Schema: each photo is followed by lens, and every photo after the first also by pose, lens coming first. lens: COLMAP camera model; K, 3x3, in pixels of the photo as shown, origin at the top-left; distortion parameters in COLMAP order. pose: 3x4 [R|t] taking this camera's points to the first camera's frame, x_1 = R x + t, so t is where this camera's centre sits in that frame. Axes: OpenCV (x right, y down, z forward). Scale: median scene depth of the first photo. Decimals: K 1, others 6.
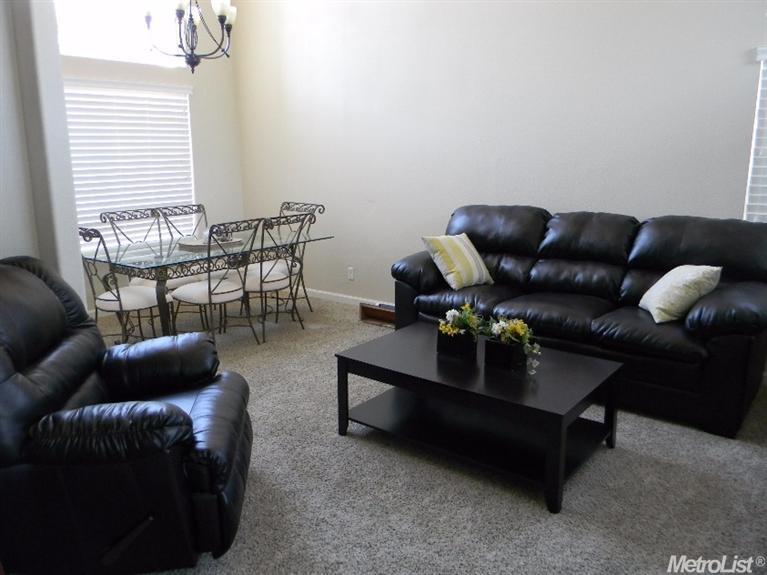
lens RADIAL K [[630.3, 0, 383.8], [0, 630.3, 283.0], [0, 0, 1]] dist [0.006024, 0.007876]
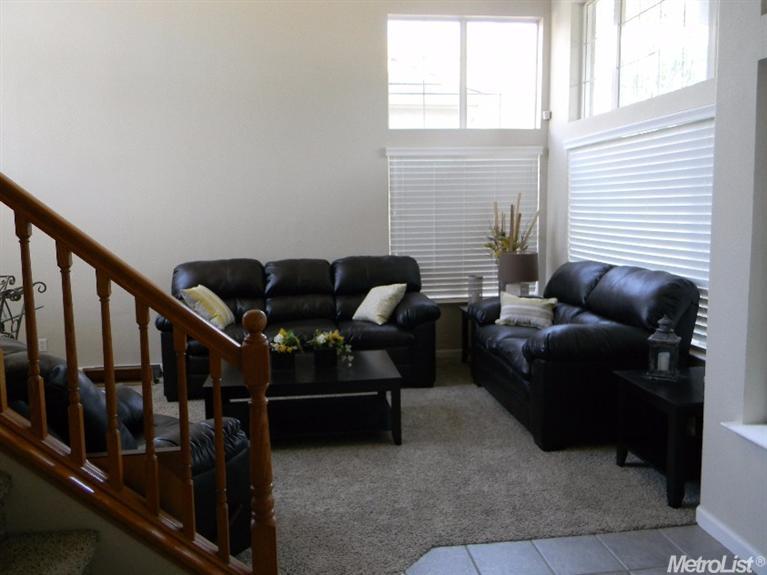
lens RADIAL K [[630.3, 0, 382.7], [0, 630.3, 288.2], [0, 0, 1]] dist [0.006024, 0.007876]
pose [[0.706404, -0.103510, 0.700199, -0.544095], [0.167695, 0.985559, -0.023487, 0.012536], [-0.687656, 0.134011, 0.713561, -0.078379]]
